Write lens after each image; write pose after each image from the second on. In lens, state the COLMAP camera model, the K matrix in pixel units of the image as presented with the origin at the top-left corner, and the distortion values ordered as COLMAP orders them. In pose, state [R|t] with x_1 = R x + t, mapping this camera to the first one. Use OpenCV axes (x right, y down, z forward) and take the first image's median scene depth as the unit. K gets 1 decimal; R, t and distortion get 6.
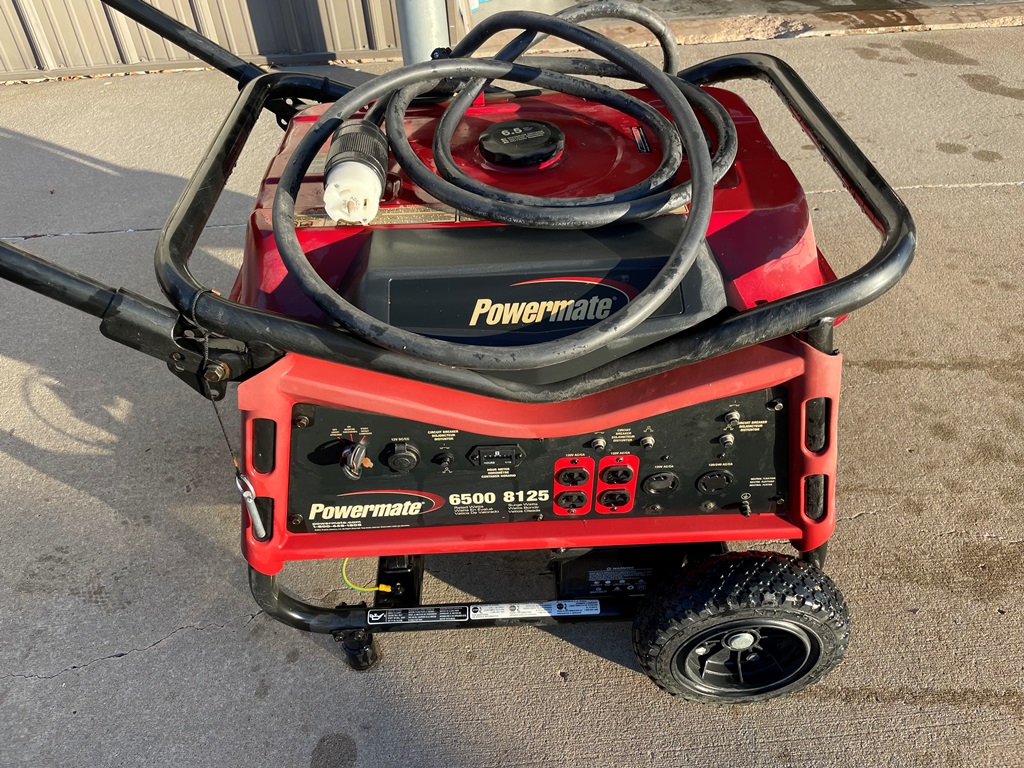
lens RADIAL K [[778.8, 0, 512.0], [0, 778.8, 384.0], [0, 0, 1]] dist [0.067161, -0.116039]
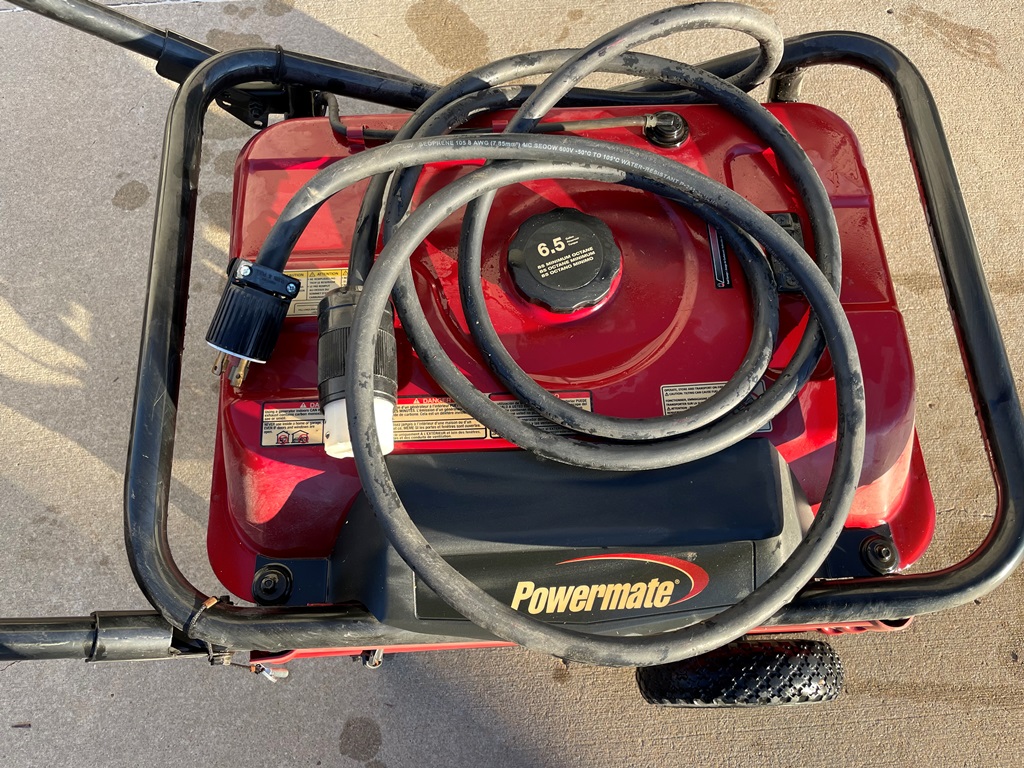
lens RADIAL K [[775.0, 0, 504.2], [0, 775.0, 395.4], [0, 0, 1]] dist [0.077763, -0.131525]
pose [[0.999198, 0.003477, 0.039899, -0.077606], [-0.022328, 0.875410, 0.482866, -0.577086], [-0.033248, -0.483369, 0.874785, 0.289372]]
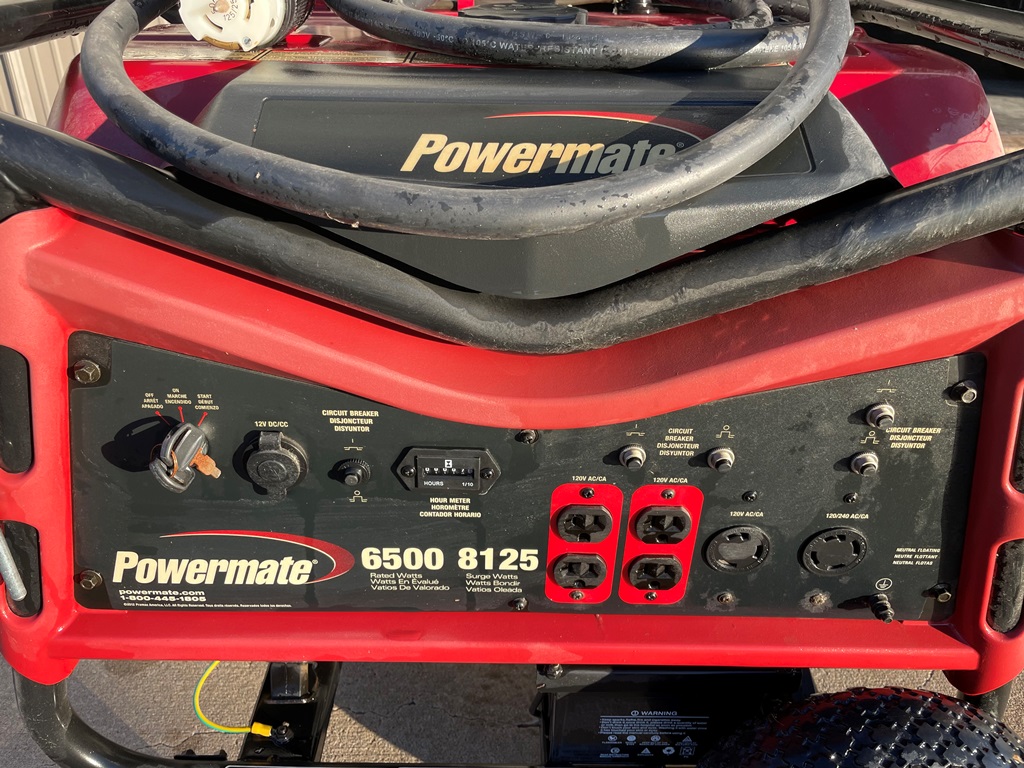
lens RADIAL K [[778.8, 0, 512.0], [0, 778.8, 384.0], [0, 0, 1]] dist [0.067161, -0.116039]
pose [[0.998447, 0.055377, -0.006150, 0.024679], [-0.055488, 0.978257, -0.199837, 0.132600], [-0.005050, 0.199868, 0.979810, 0.420961]]
